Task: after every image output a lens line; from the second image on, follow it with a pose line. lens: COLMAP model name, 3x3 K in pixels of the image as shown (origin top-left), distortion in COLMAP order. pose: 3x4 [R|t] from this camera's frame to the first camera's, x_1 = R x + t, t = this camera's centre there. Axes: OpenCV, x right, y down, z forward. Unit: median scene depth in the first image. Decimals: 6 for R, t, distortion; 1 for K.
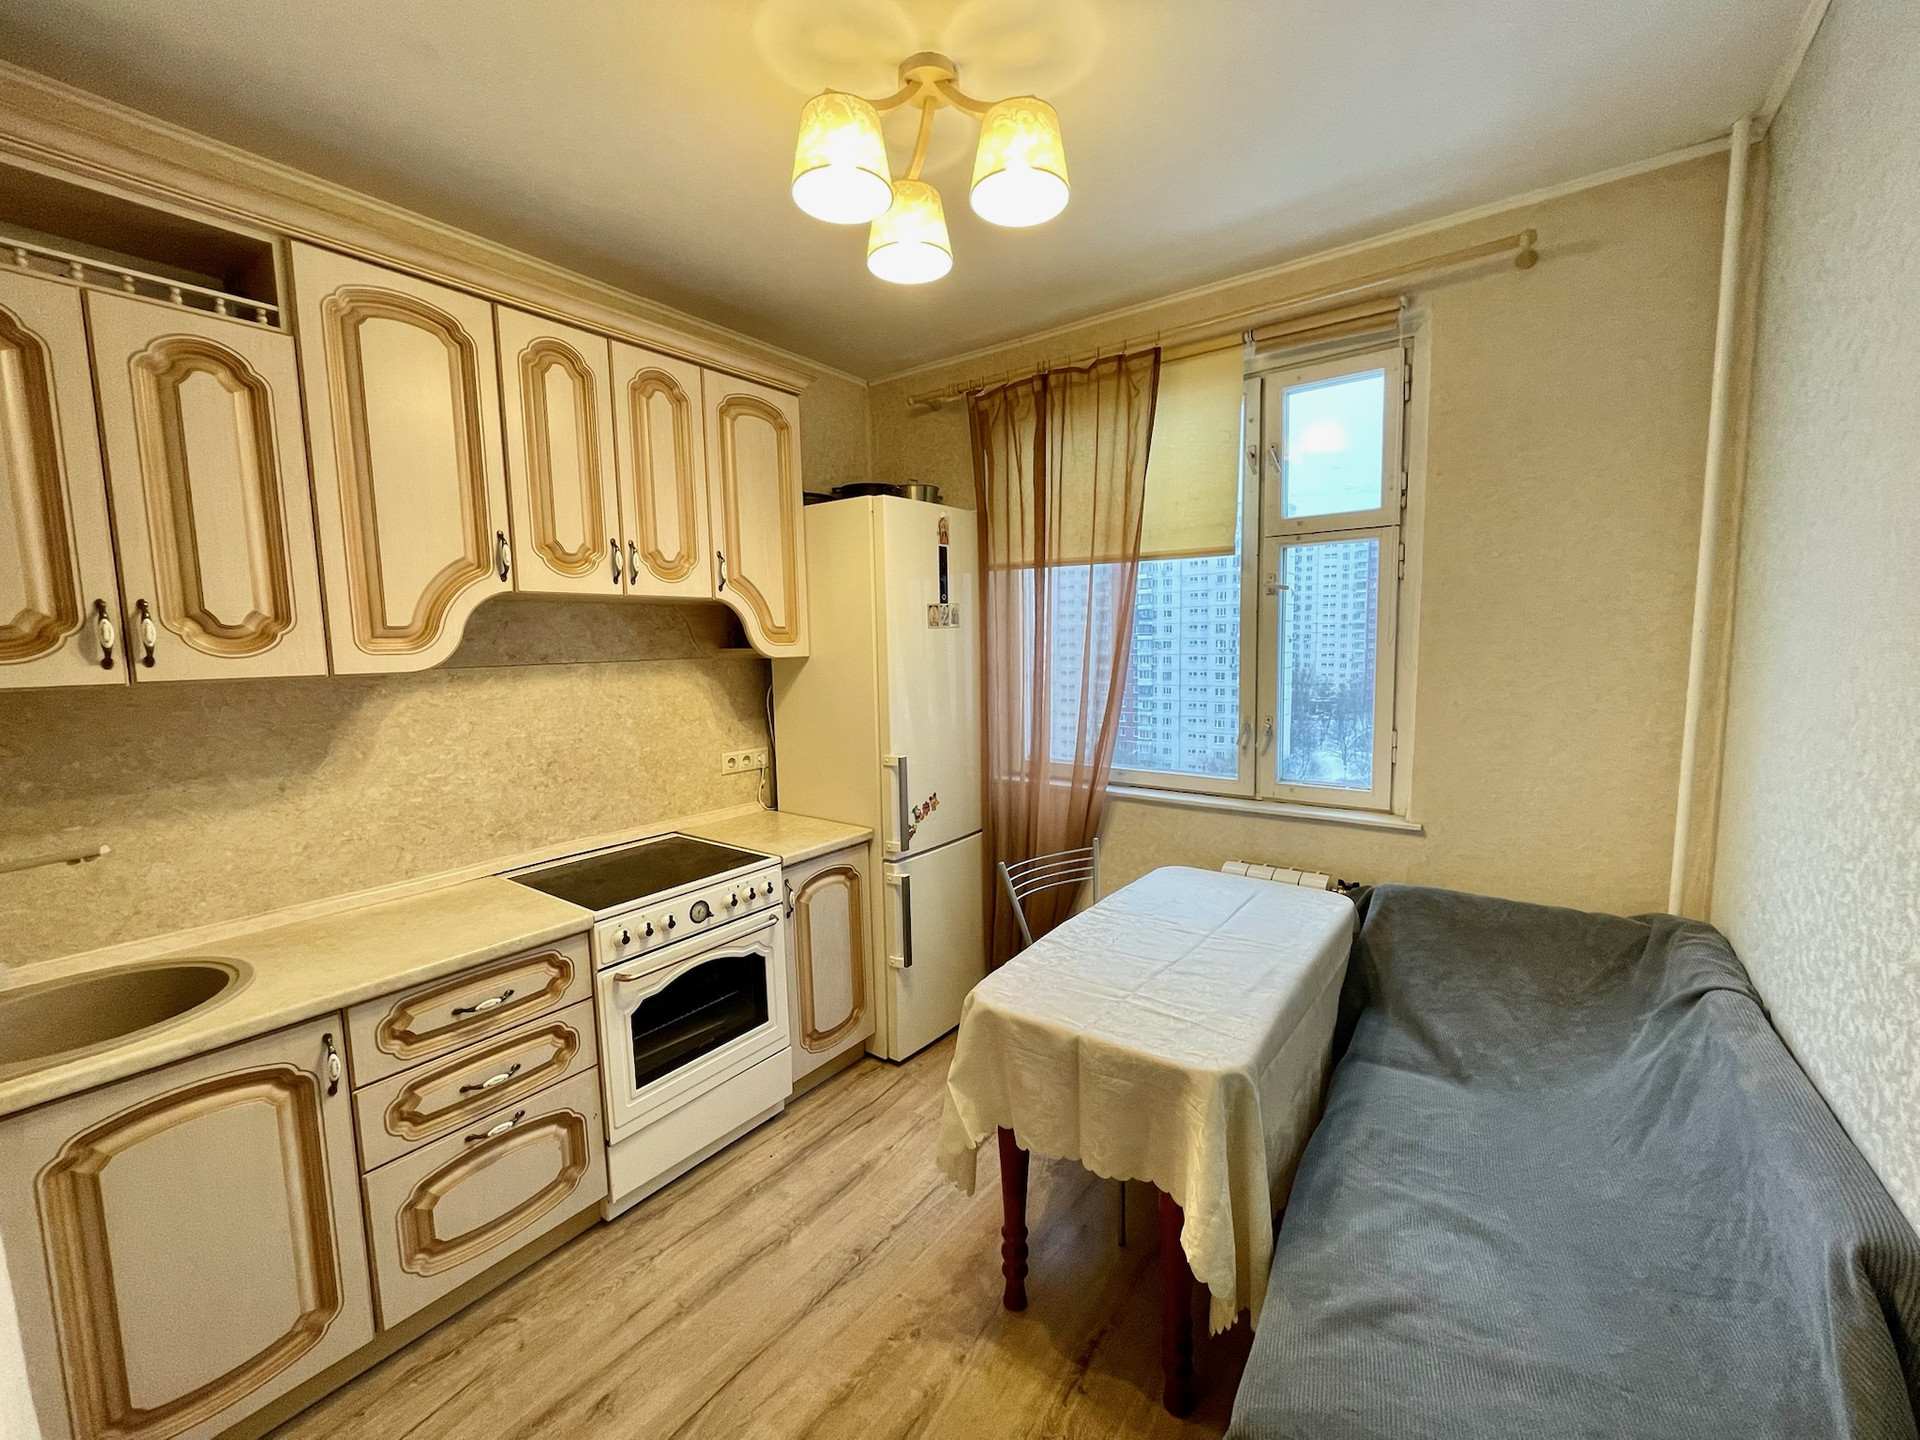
lens RADIAL K [[774.1, 0, 958.5], [0, 774.1, 720.4], [0, 0, 1]] dist [-0.002925, 0.000048]
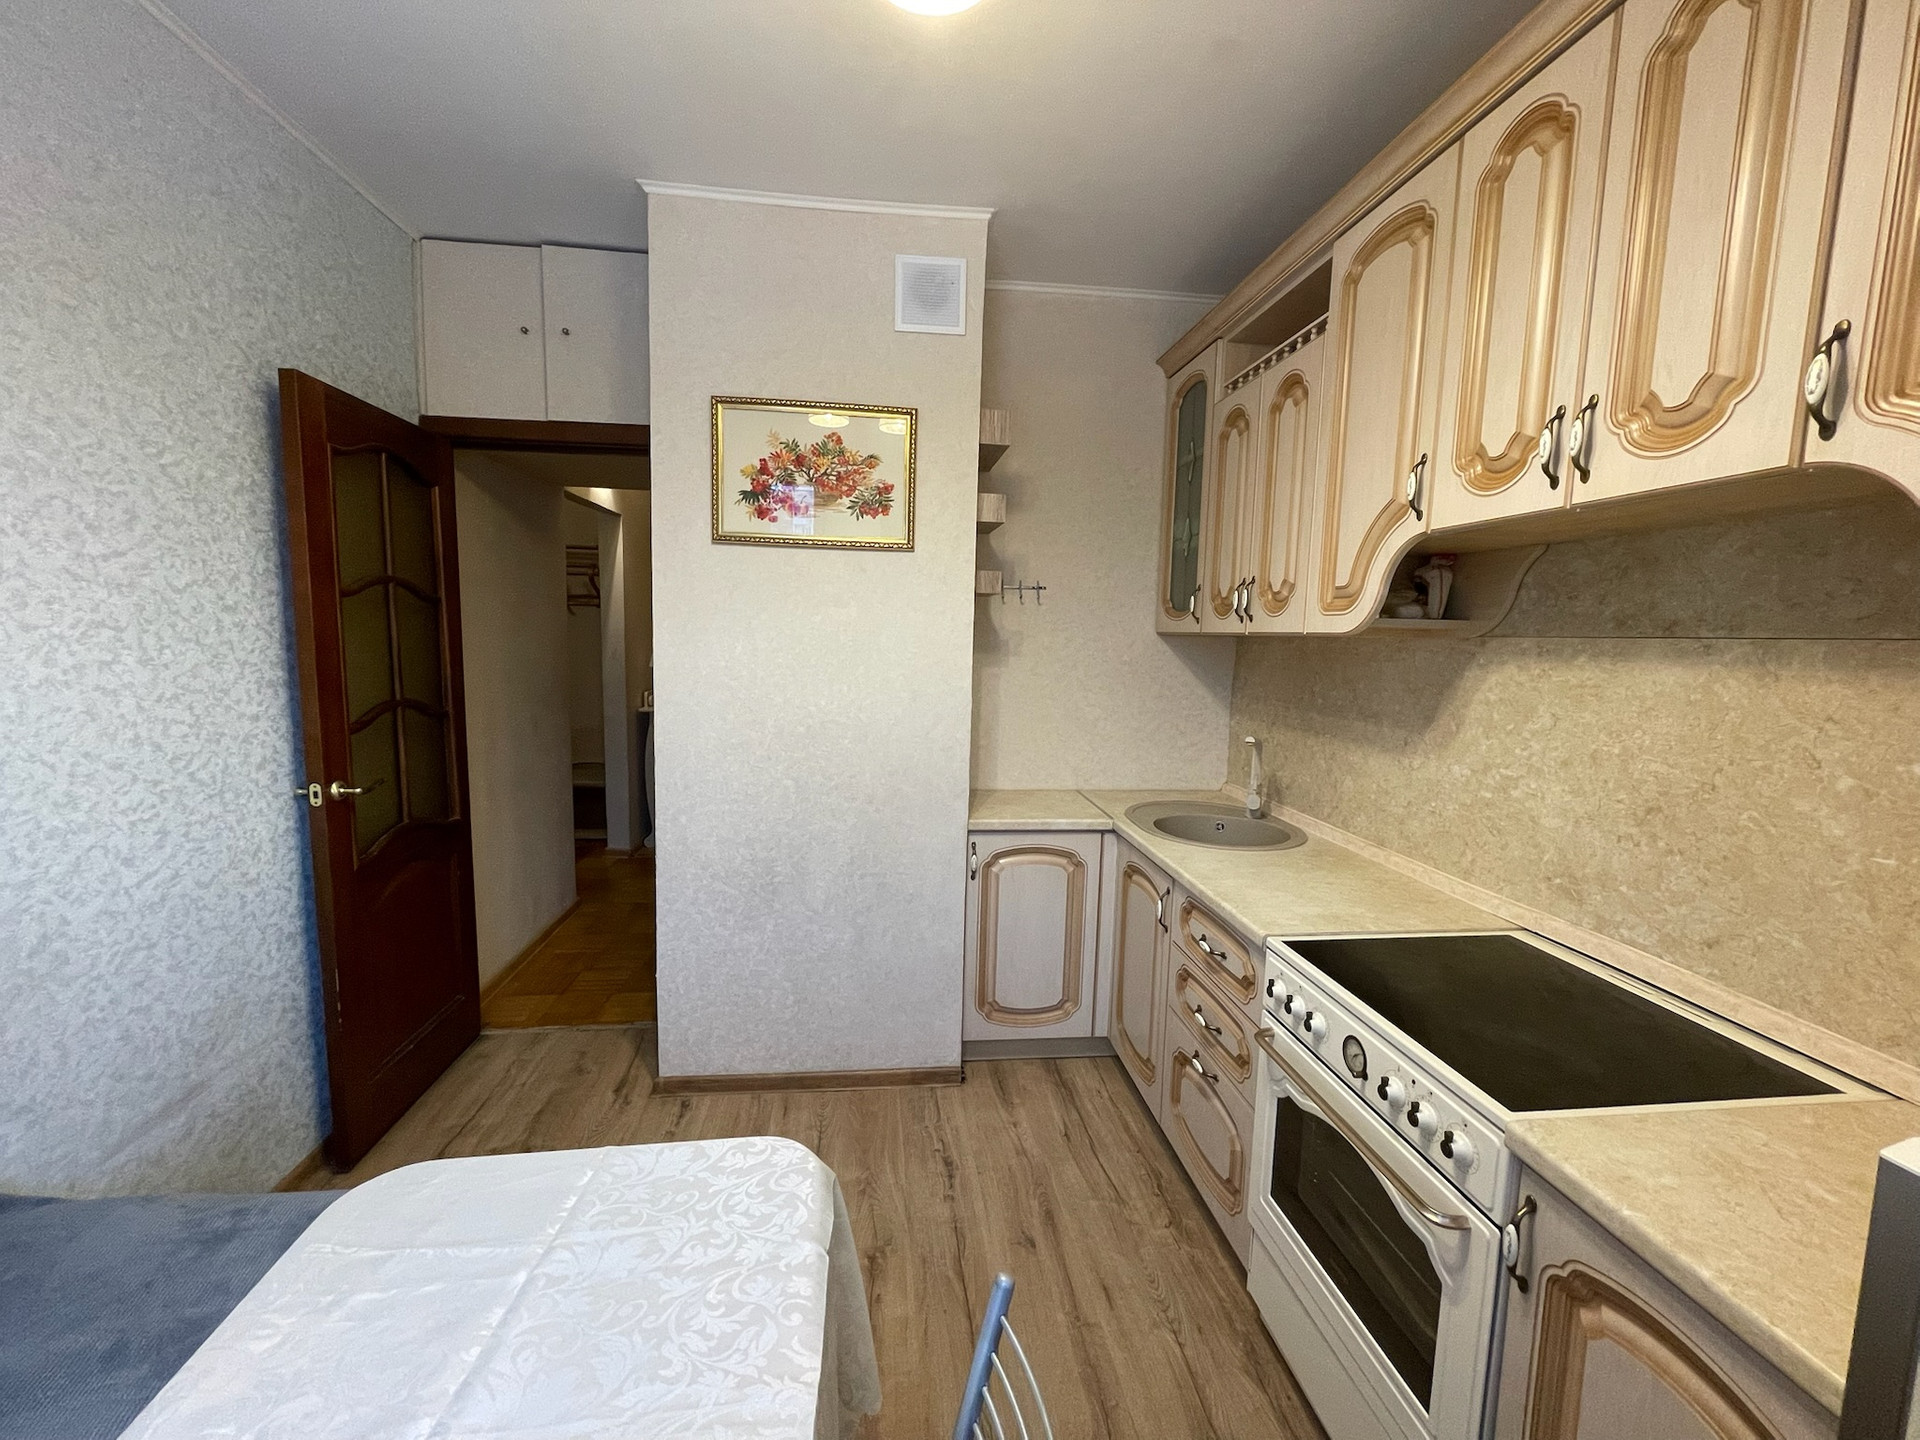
lens RADIAL K [[774.1, 0, 956.9], [0, 774.1, 720.7], [0, 0, 1]] dist [-0.002925, 0.000048]
pose [[-0.730490, 0.082052, -0.677976, 0.268712], [-0.077225, 0.976463, 0.201384, -0.097901], [0.678543, 0.199466, -0.706960, 1.191689]]
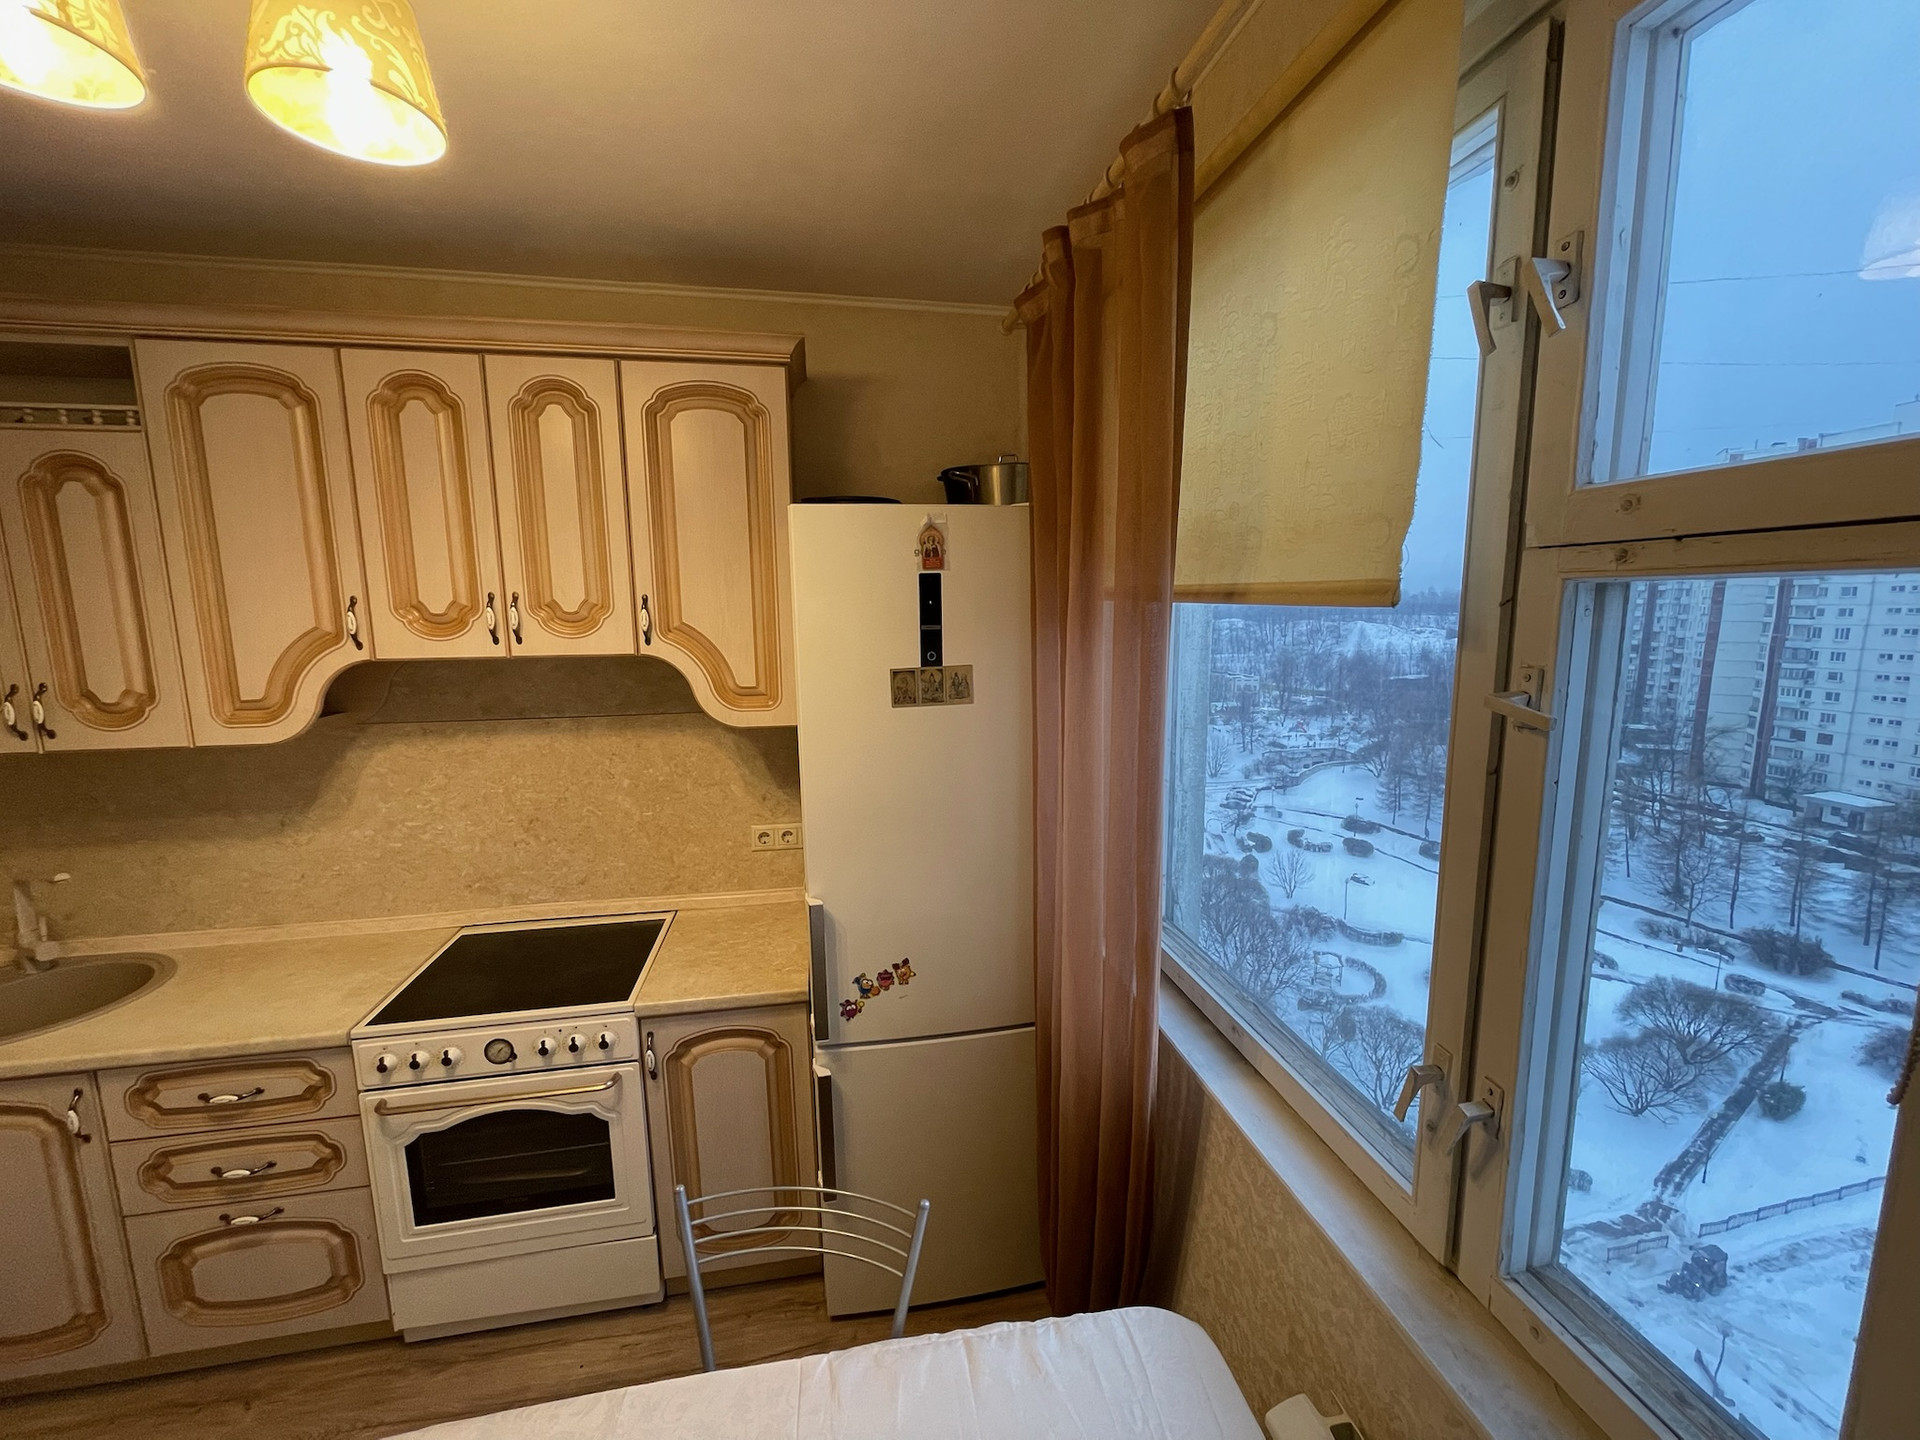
lens RADIAL K [[774.1, 0, 958.0], [0, 774.1, 720.0], [0, 0, 1]] dist [-0.002925, 0.000048]
pose [[0.732522, 0.114212, -0.671094, 0.549870], [-0.077400, 0.993406, 0.084581, -0.216037], [0.676329, -0.010015, 0.736532, 0.748379]]
